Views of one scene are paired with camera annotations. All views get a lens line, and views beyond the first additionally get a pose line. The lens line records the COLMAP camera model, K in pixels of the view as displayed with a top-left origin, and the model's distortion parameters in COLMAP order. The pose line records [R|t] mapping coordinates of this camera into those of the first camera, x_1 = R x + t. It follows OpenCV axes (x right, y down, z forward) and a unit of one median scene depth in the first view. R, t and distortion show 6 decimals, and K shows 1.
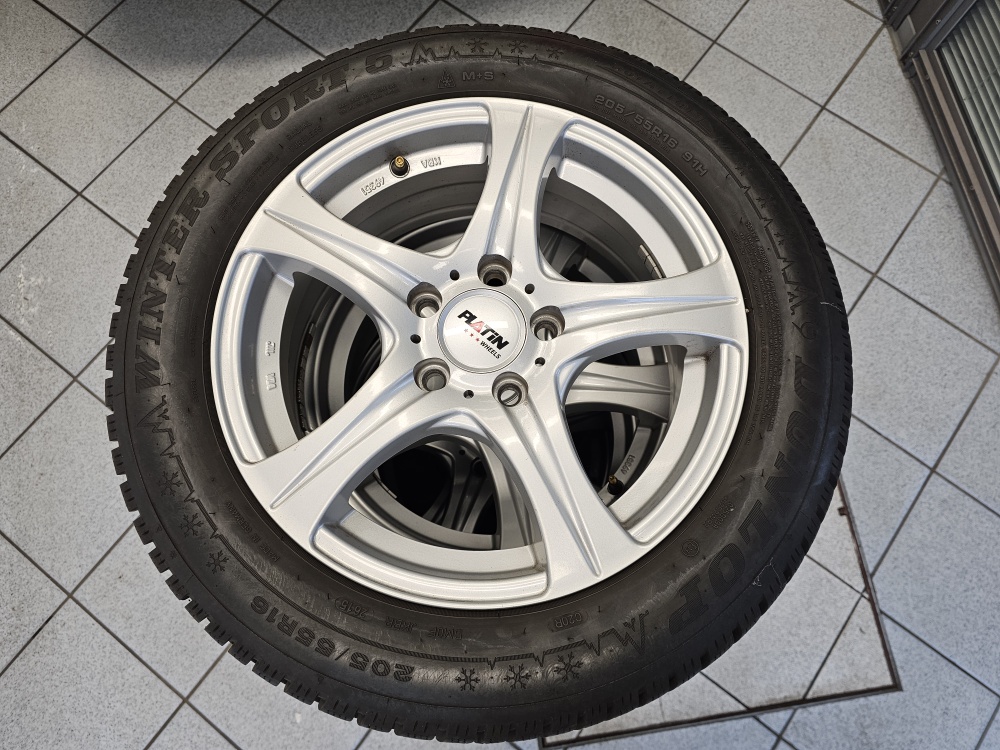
lens RADIAL K [[681.6, 0, 502.1], [0, 681.6, 370.2], [0, 0, 1]] dist [0.051326, -0.055849]
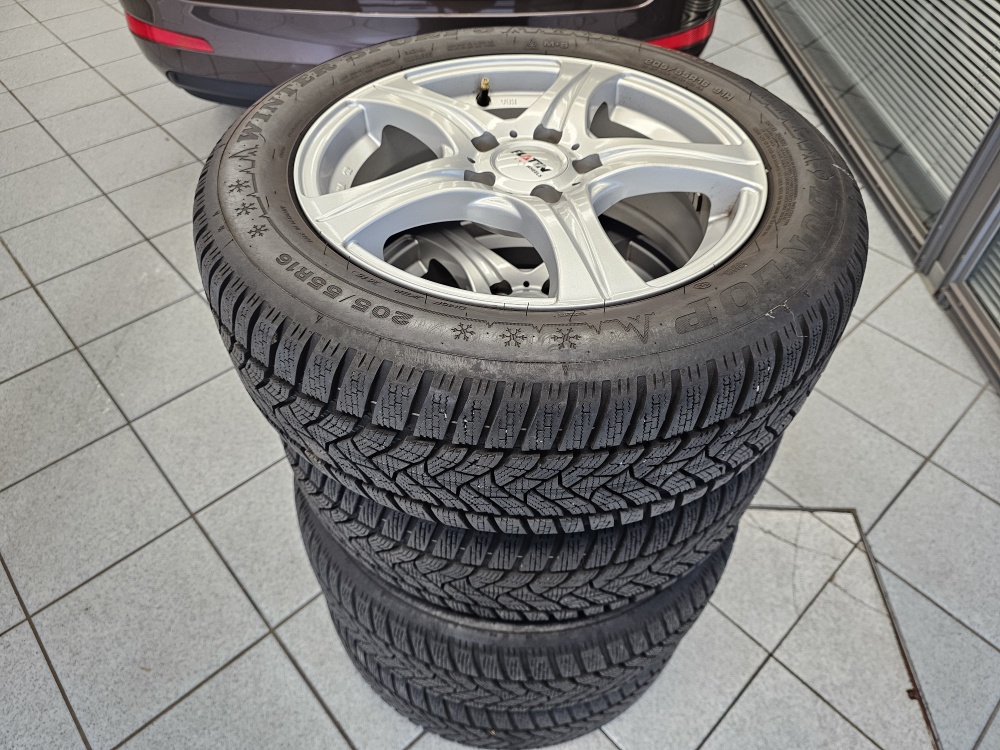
lens RADIAL K [[681.6, 0, 493.1], [0, 681.6, 357.7], [0, 0, 1]] dist [0.051326, -0.055849]
pose [[0.982645, 0.140437, -0.121188, 0.041119], [-0.180807, 0.871111, -0.456590, 0.326905], [0.041446, 0.470577, 0.881385, 0.056196]]
